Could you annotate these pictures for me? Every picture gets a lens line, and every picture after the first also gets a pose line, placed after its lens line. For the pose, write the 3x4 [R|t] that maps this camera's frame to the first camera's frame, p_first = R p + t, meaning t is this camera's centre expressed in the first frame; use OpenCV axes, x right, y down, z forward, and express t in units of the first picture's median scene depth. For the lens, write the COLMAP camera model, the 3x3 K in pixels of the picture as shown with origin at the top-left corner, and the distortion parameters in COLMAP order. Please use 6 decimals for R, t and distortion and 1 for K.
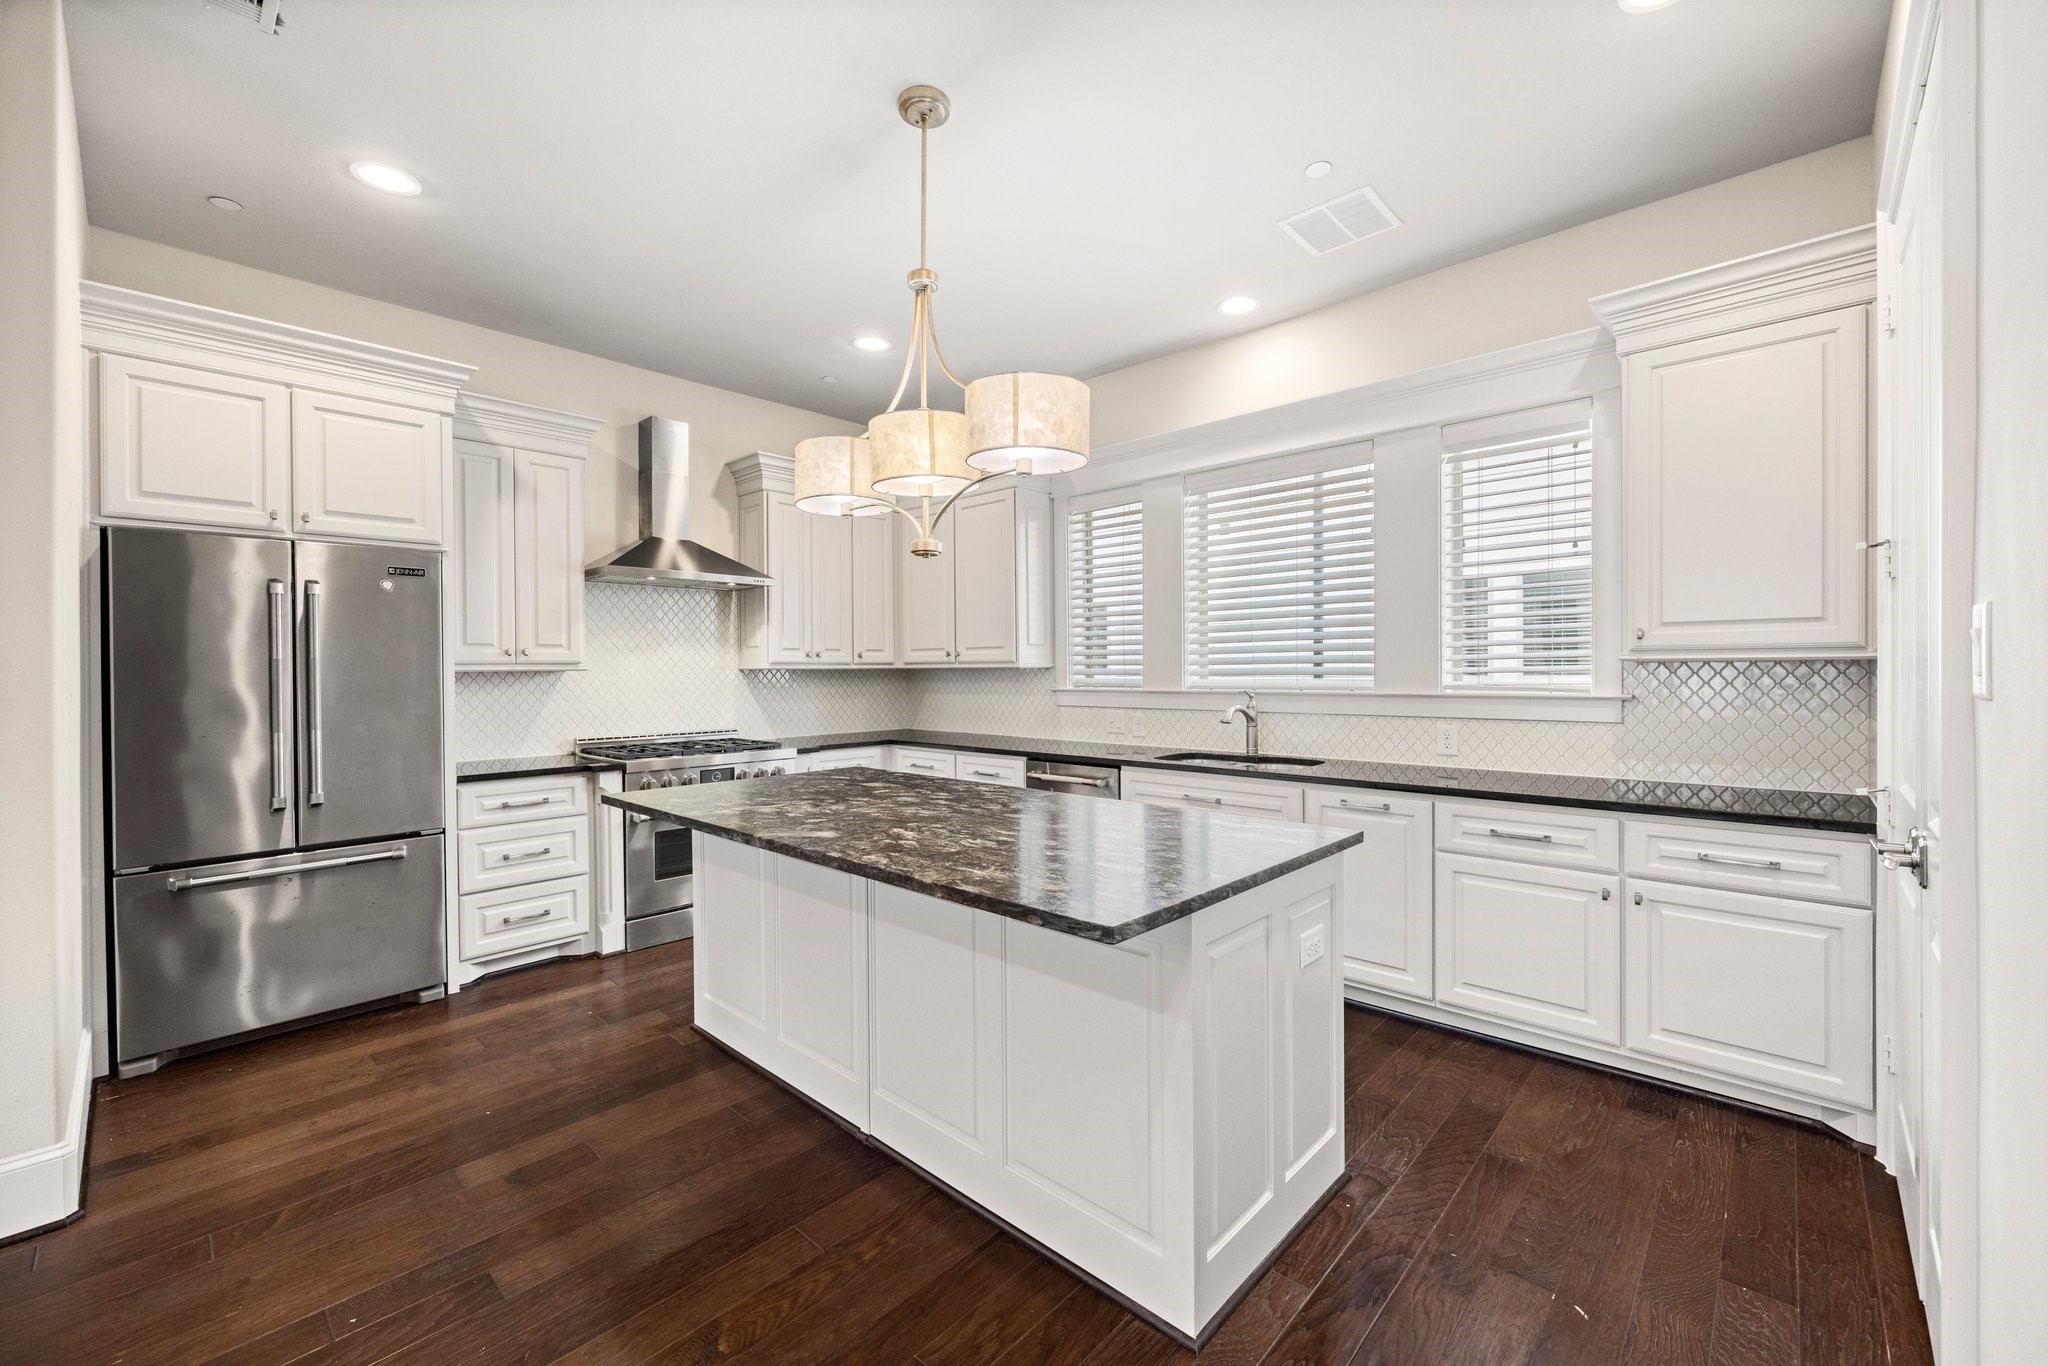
lens RADIAL K [[830.2, 0, 1040.3], [0, 830.2, 674.8], [0, 0, 1]] dist [-0.001255, -0.000503]
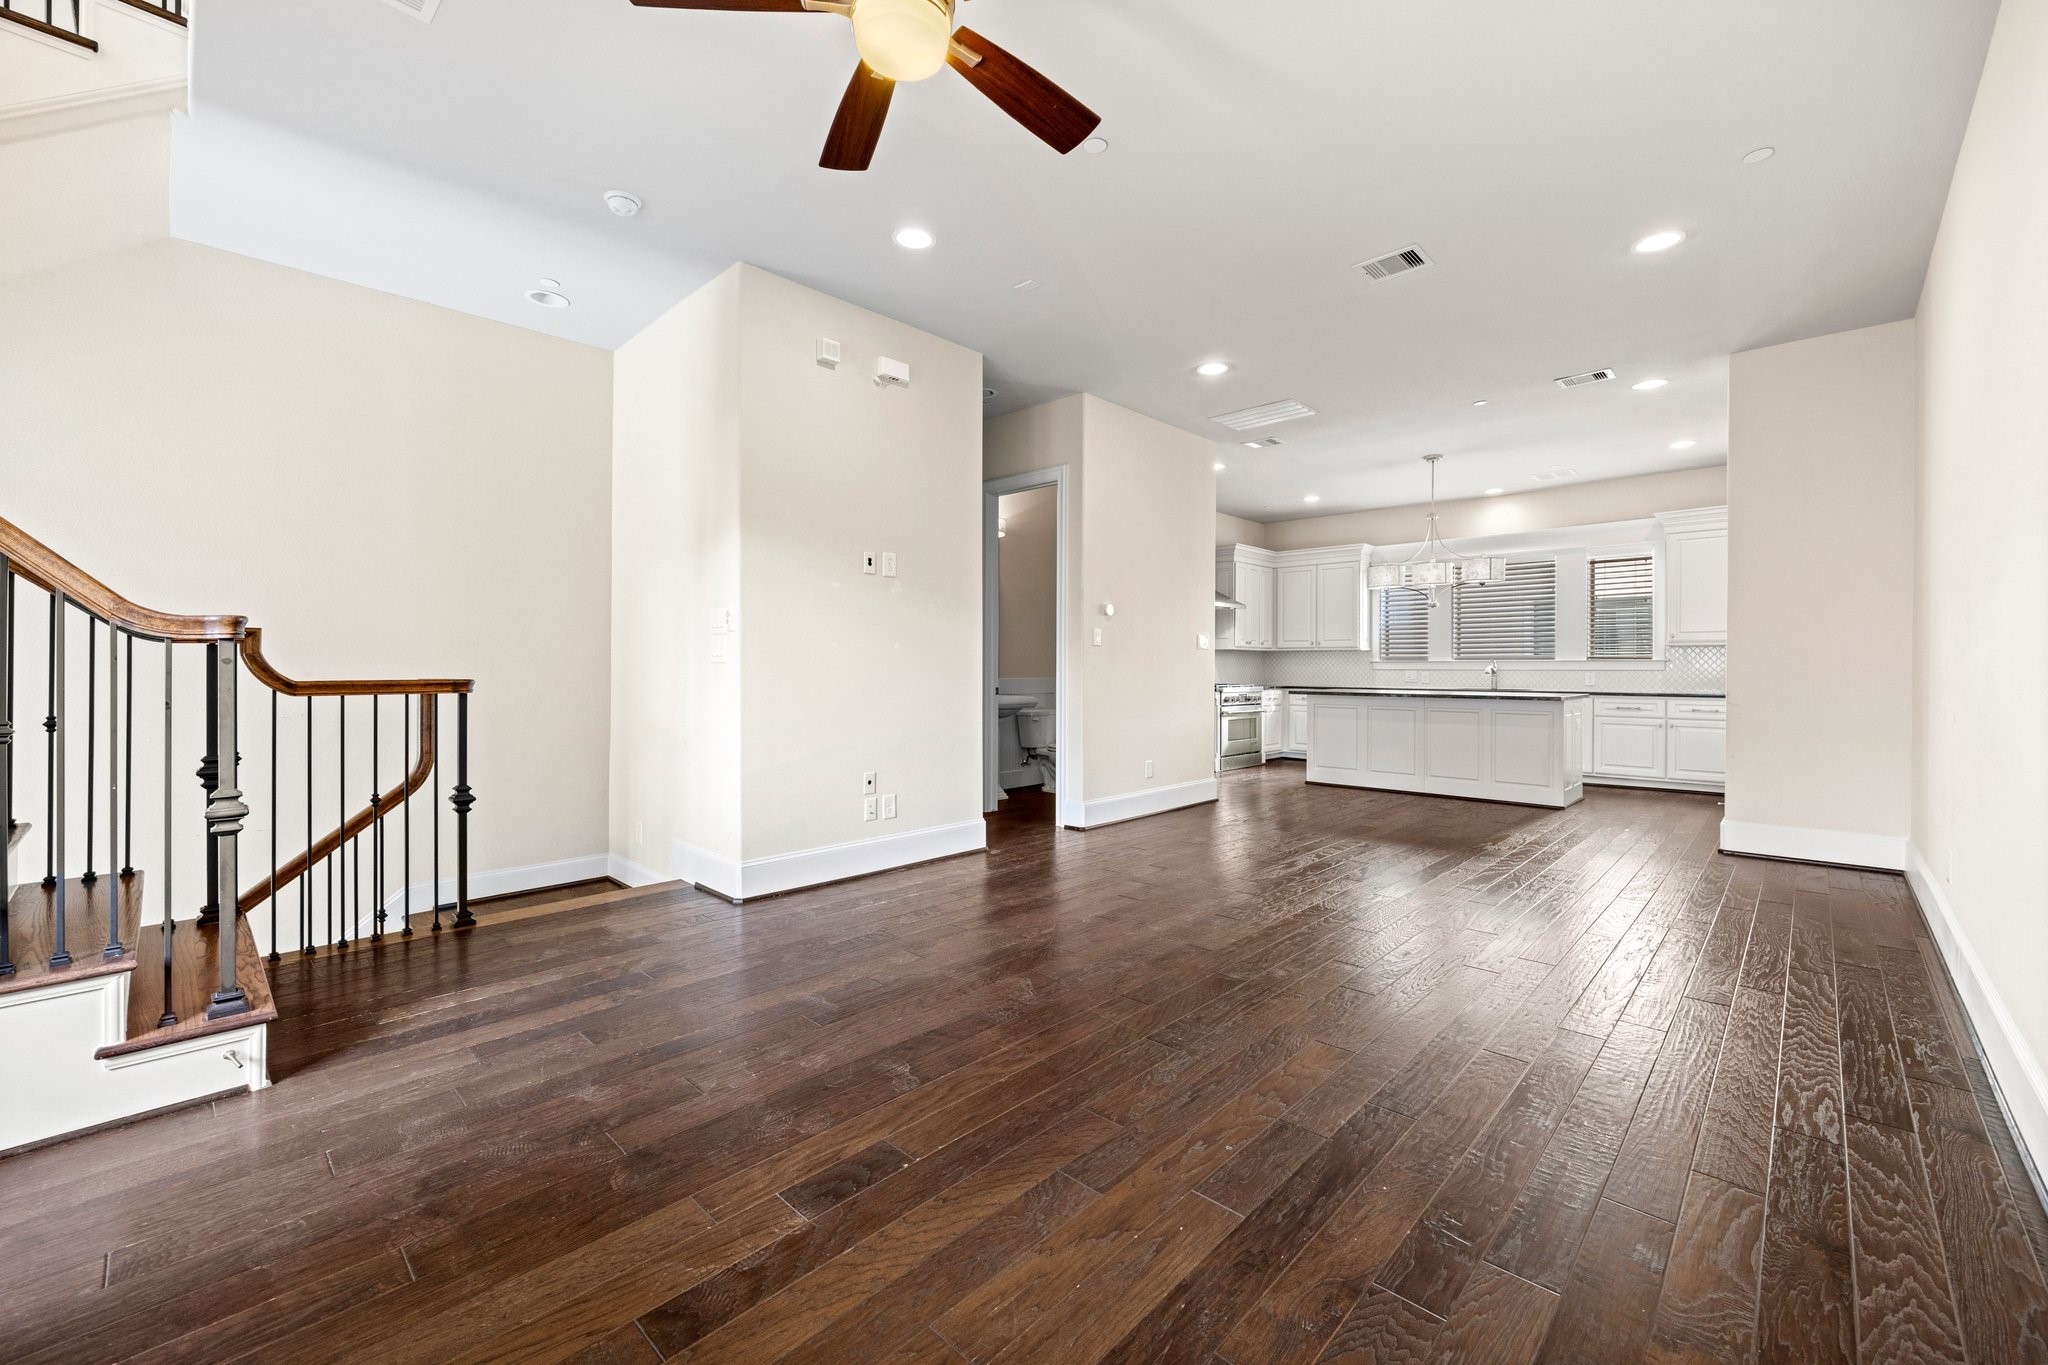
lens RADIAL K [[830.2, 0, 1025.4], [0, 830.2, 672.4], [0, 0, 1]] dist [-0.001255, -0.000503]
pose [[0.999851, 0.012064, -0.012359, -0.991244], [-0.012099, 0.999923, -0.002751, 0.073929], [0.012324, 0.002900, 0.999920, -1.270344]]
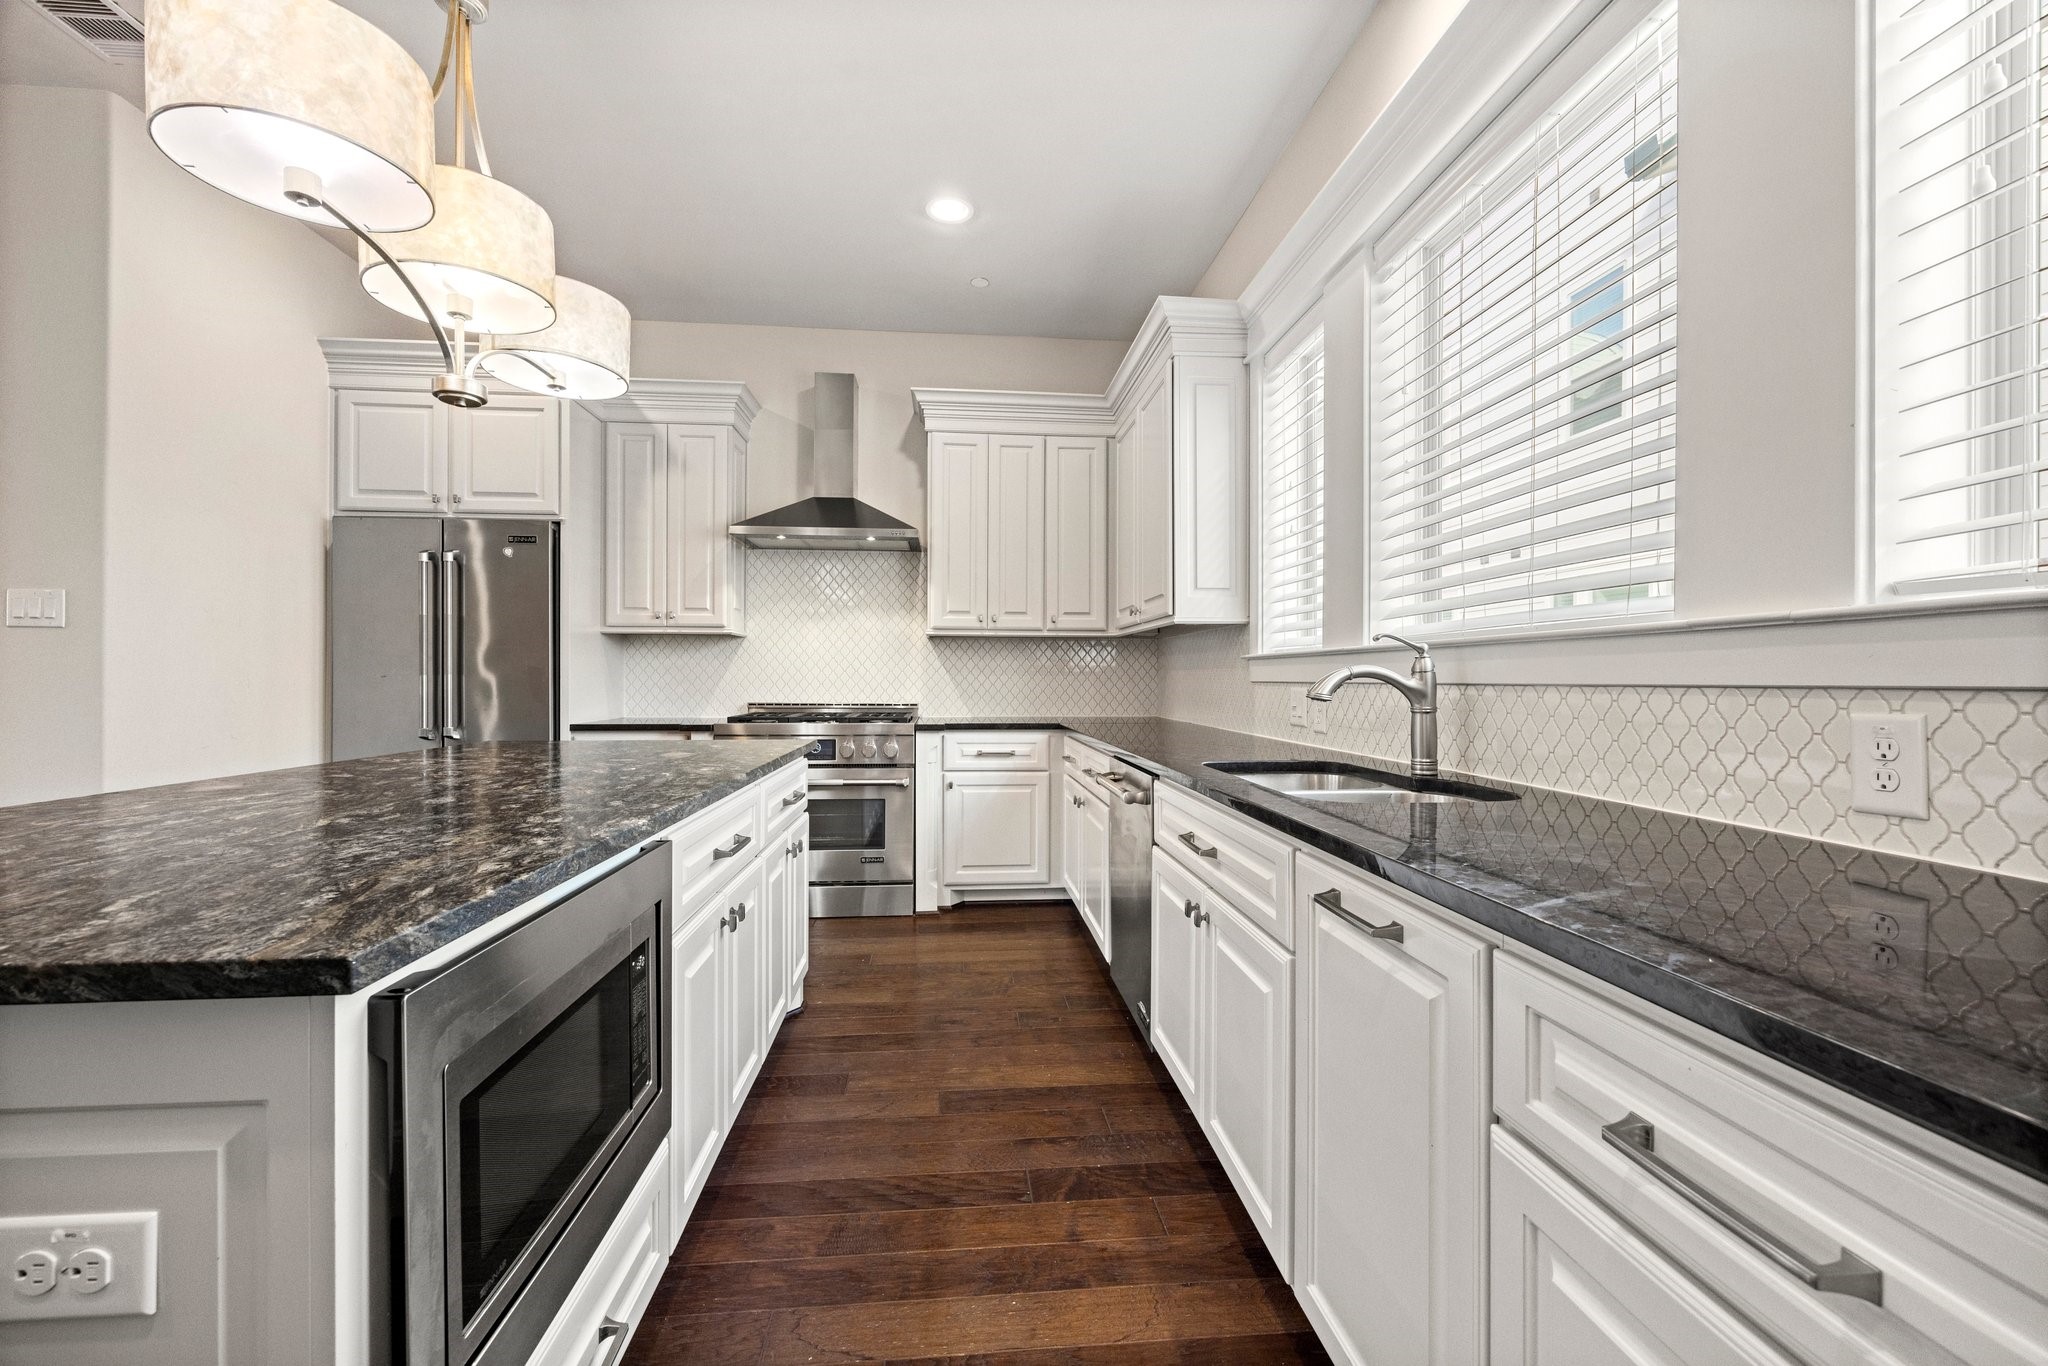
lens RADIAL K [[830.2, 0, 1020.5], [0, 830.2, 681.5], [0, 0, 1]] dist [-0.001255, -0.000503]
pose [[0.740086, 0.012041, -0.672404, 0.403524], [-0.012693, 0.999912, 0.003936, 0.045374], [0.672392, 0.005622, 0.740174, 0.497209]]
